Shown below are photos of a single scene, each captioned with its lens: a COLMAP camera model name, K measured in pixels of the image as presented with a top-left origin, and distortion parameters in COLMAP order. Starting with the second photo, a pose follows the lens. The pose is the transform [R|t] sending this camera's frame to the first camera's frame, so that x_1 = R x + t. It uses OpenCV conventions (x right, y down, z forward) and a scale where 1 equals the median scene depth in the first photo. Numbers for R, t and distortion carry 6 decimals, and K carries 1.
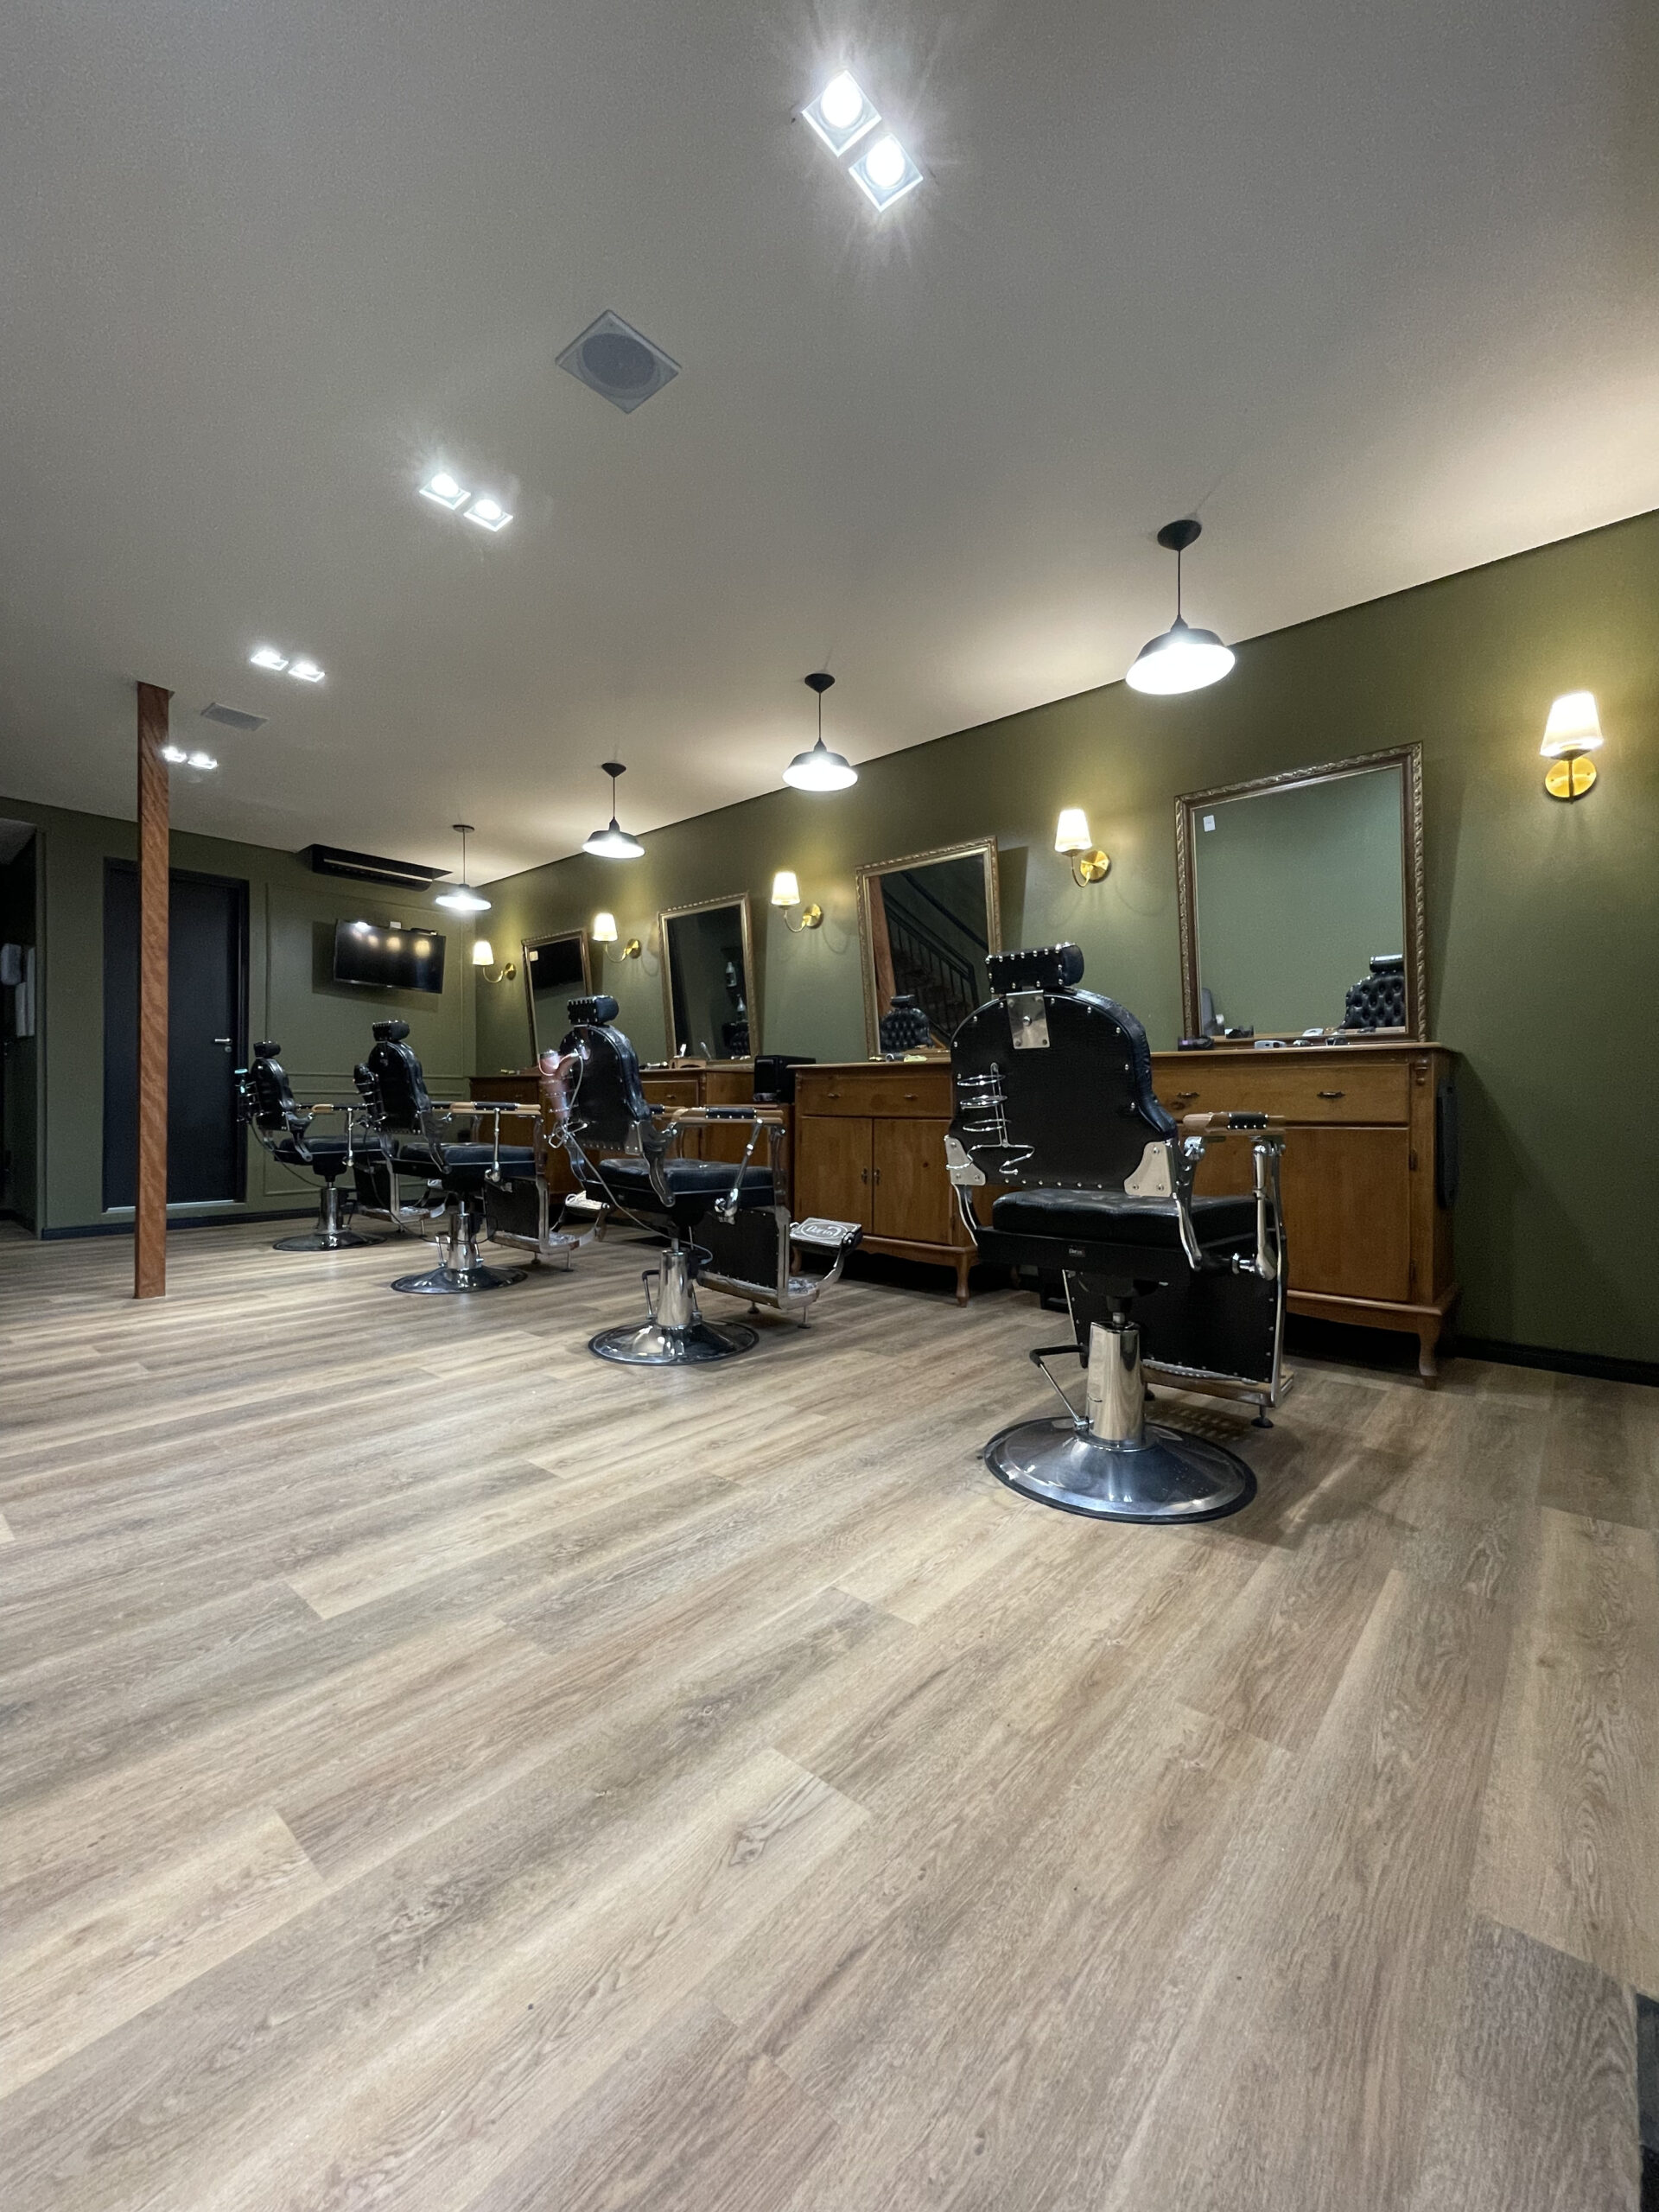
lens RADIAL K [[899.7, 0, 832.5], [0, 899.7, 1100.9], [0, 0, 1]] dist [-0.002734, 0.000784]
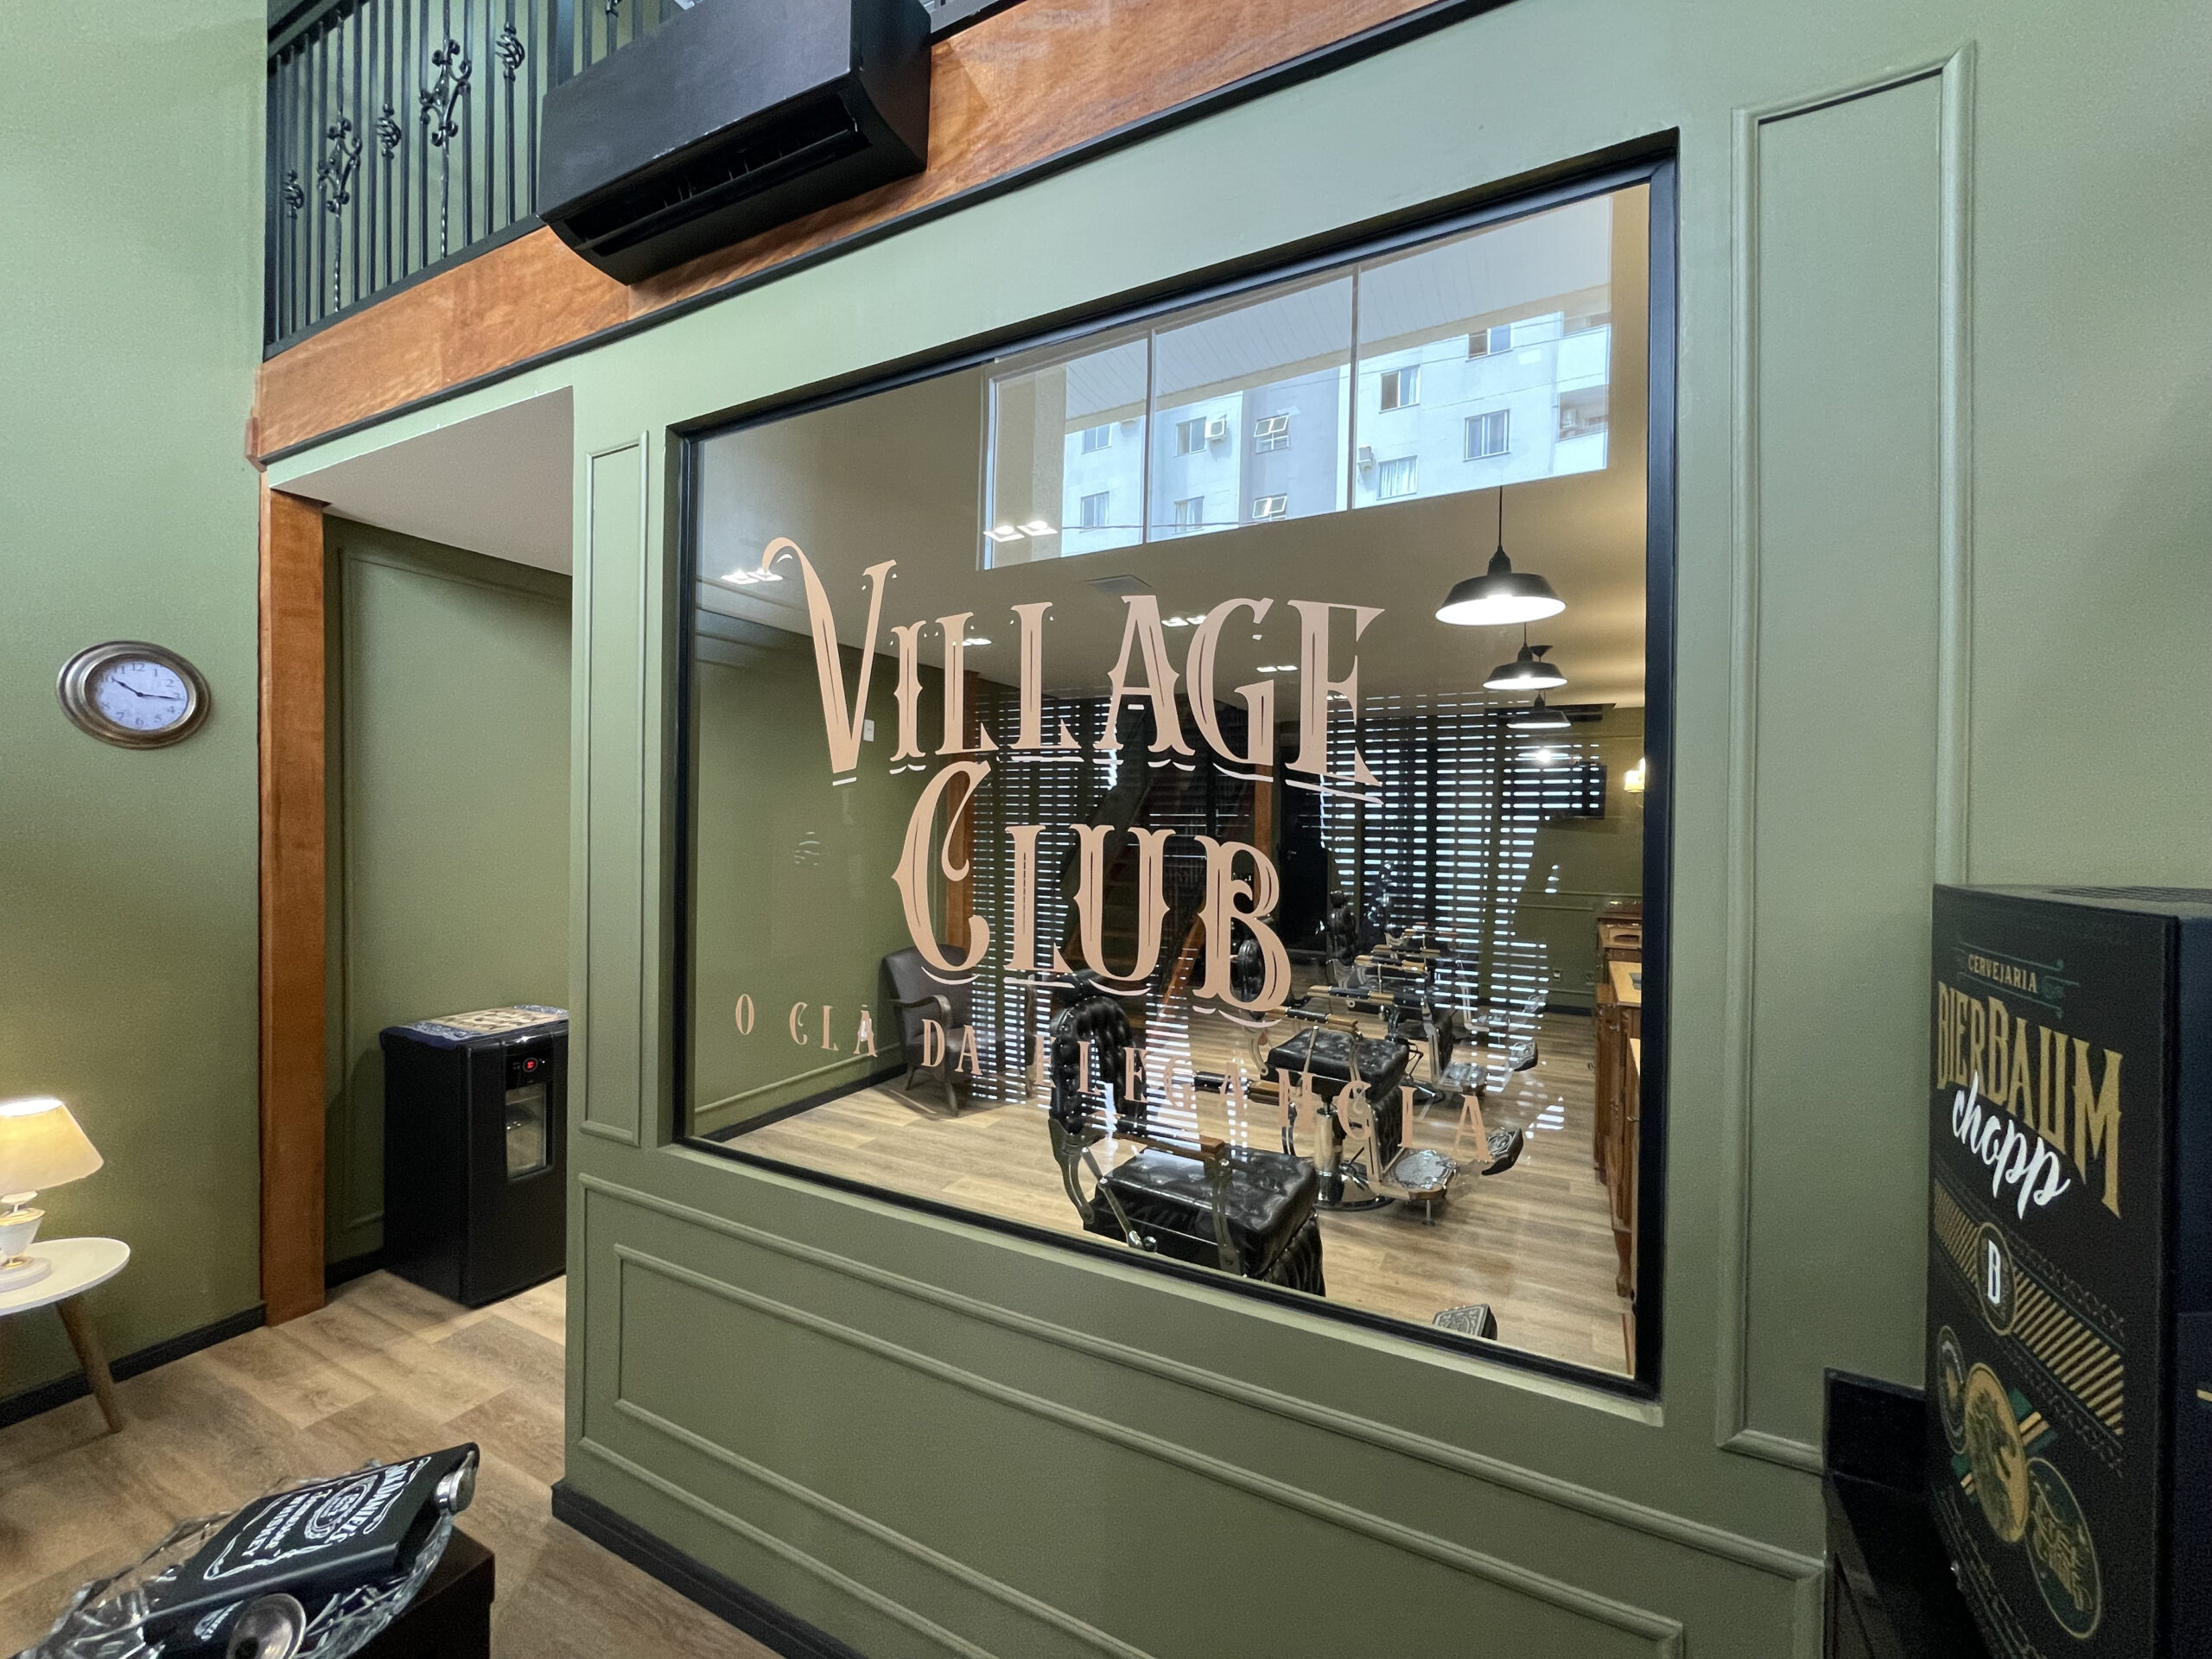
lens RADIAL K [[899.7, 0, 1100.5], [0, 899.7, 822.7], [0, 0, 1]] dist [-0.002734, 0.000784]
pose [[0.229143, 0.004709, -0.973381, 1.061246], [-0.008079, 0.999963, 0.002936, -0.262295], [0.973359, 0.007191, 0.229173, 0.415678]]
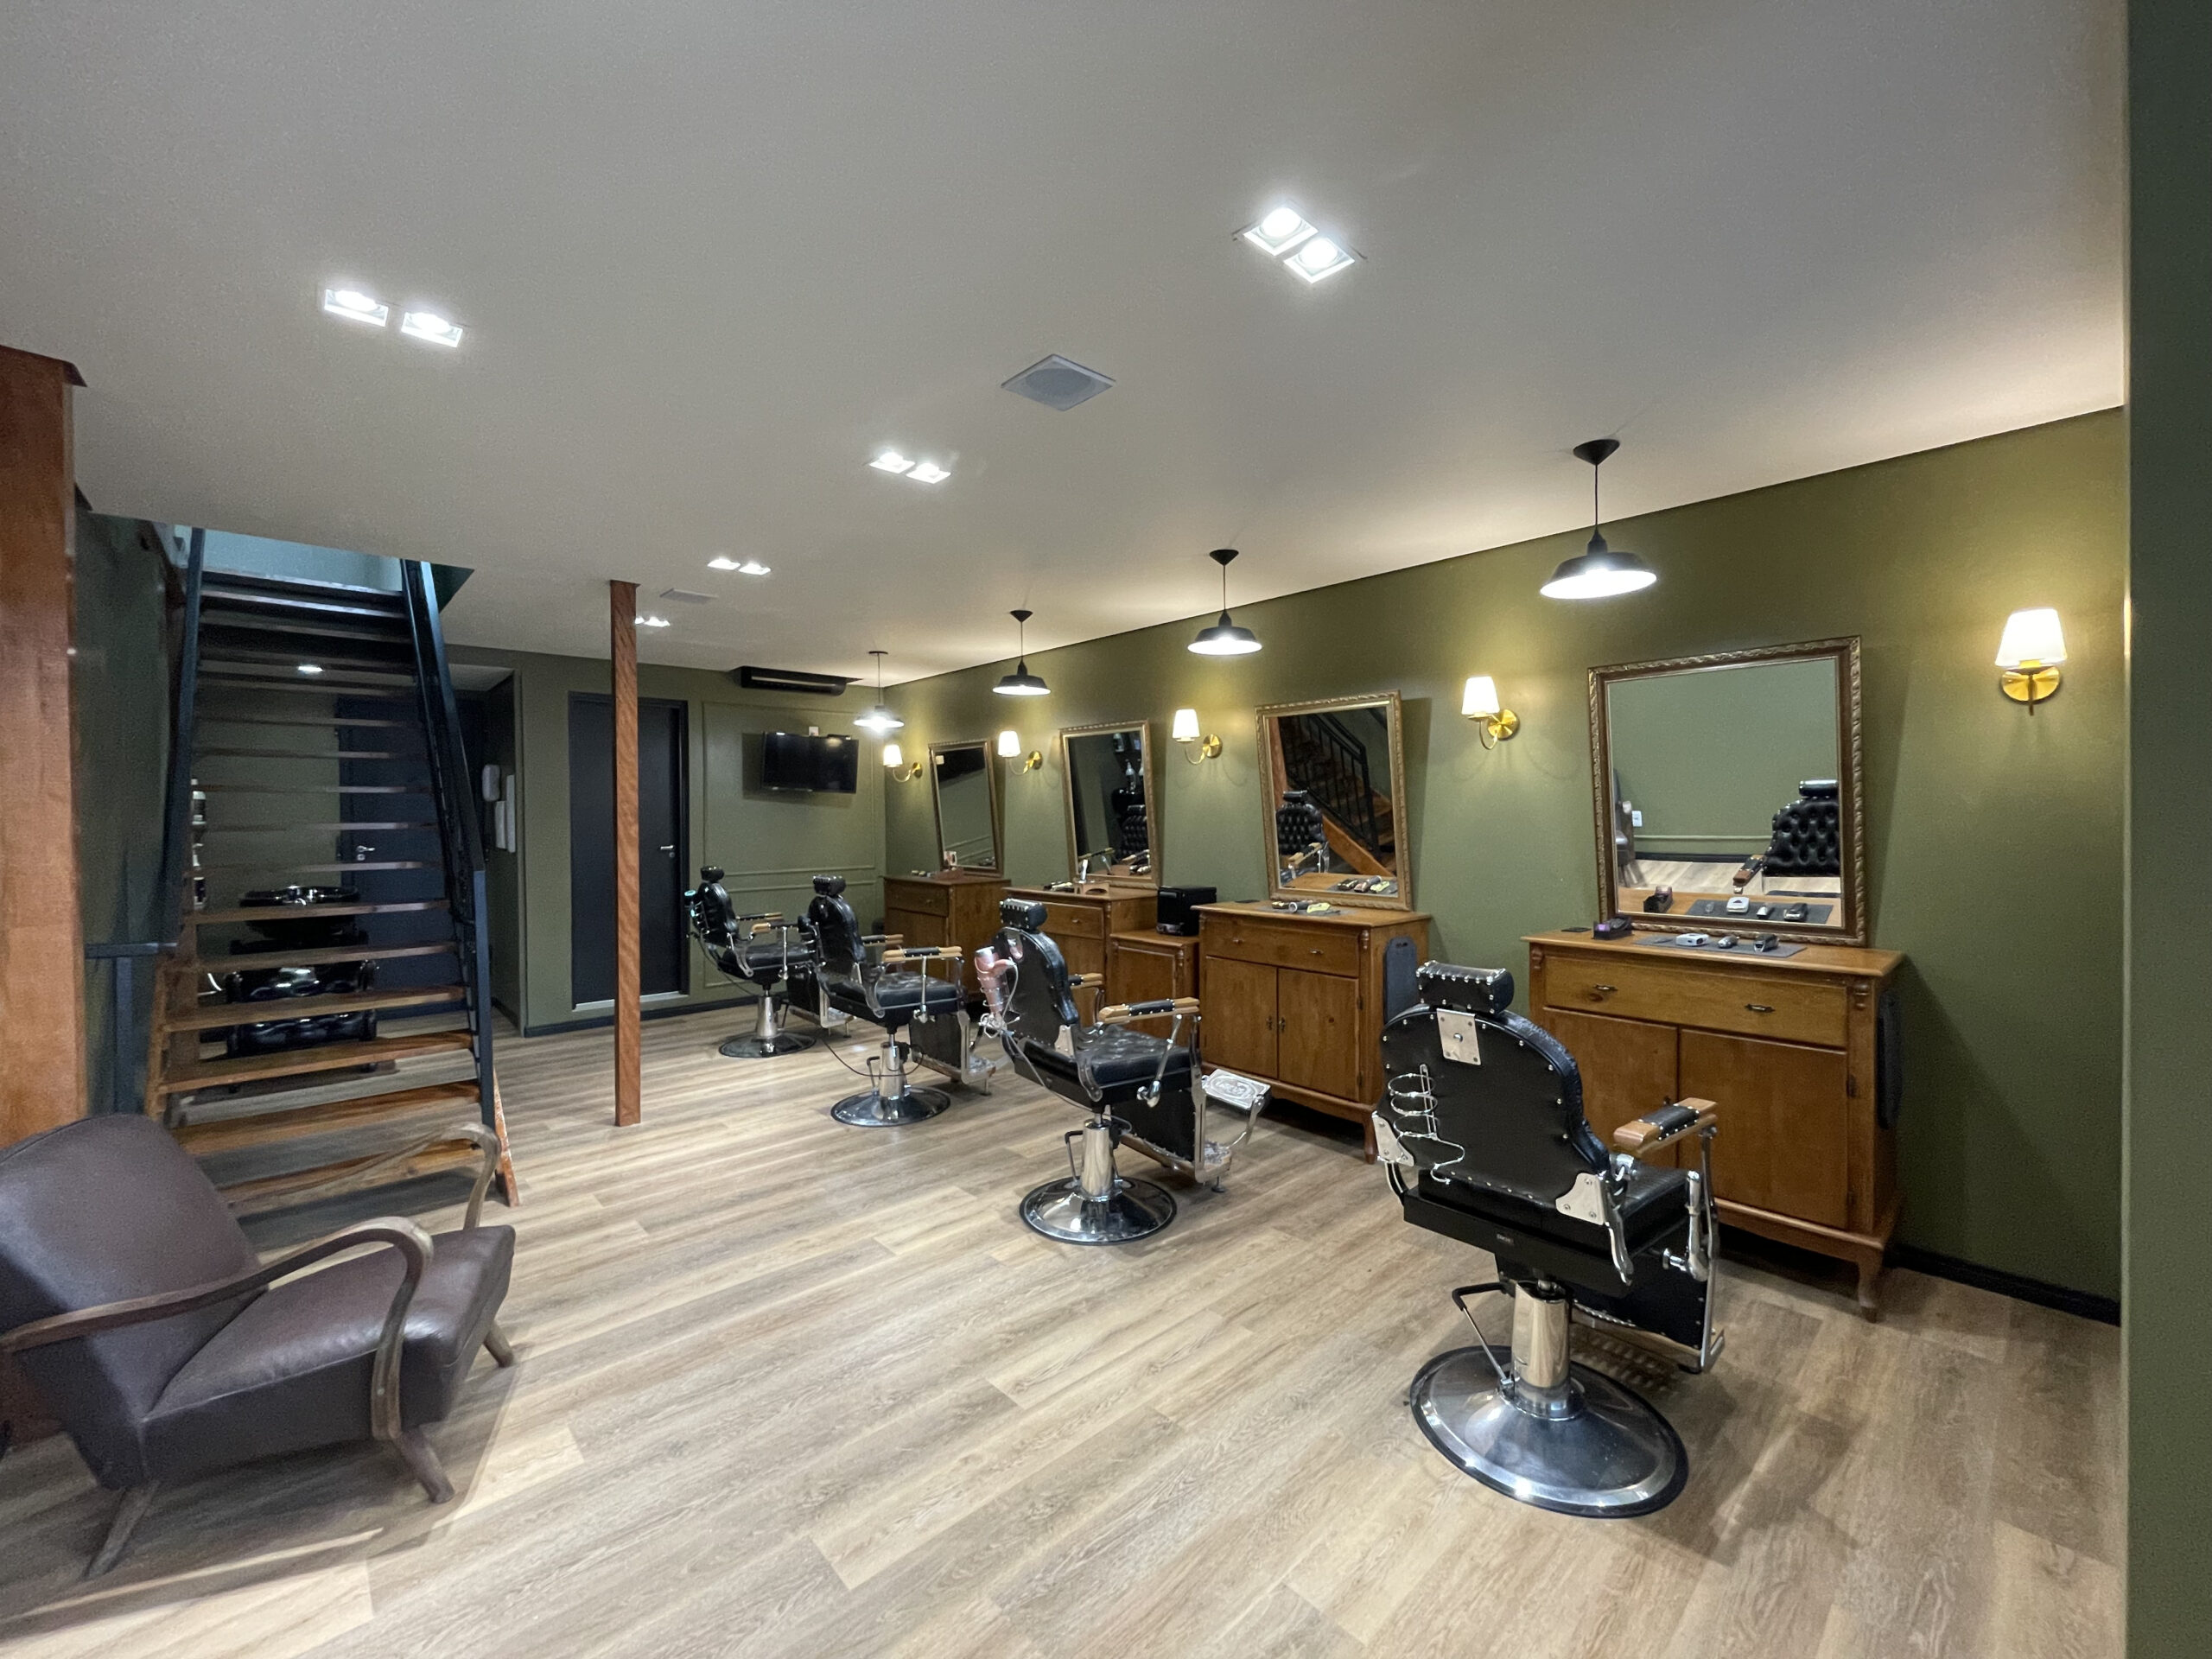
lens RADIAL K [[899.7, 0, 1102.5], [0, 899.7, 820.4], [0, 0, 1]] dist [-0.002734, 0.000784]
pose [[0.993117, -0.008433, -0.116826, -0.044458], [0.009646, 0.999905, 0.009825, -0.218353], [0.116732, -0.010884, 0.993104, -0.059874]]
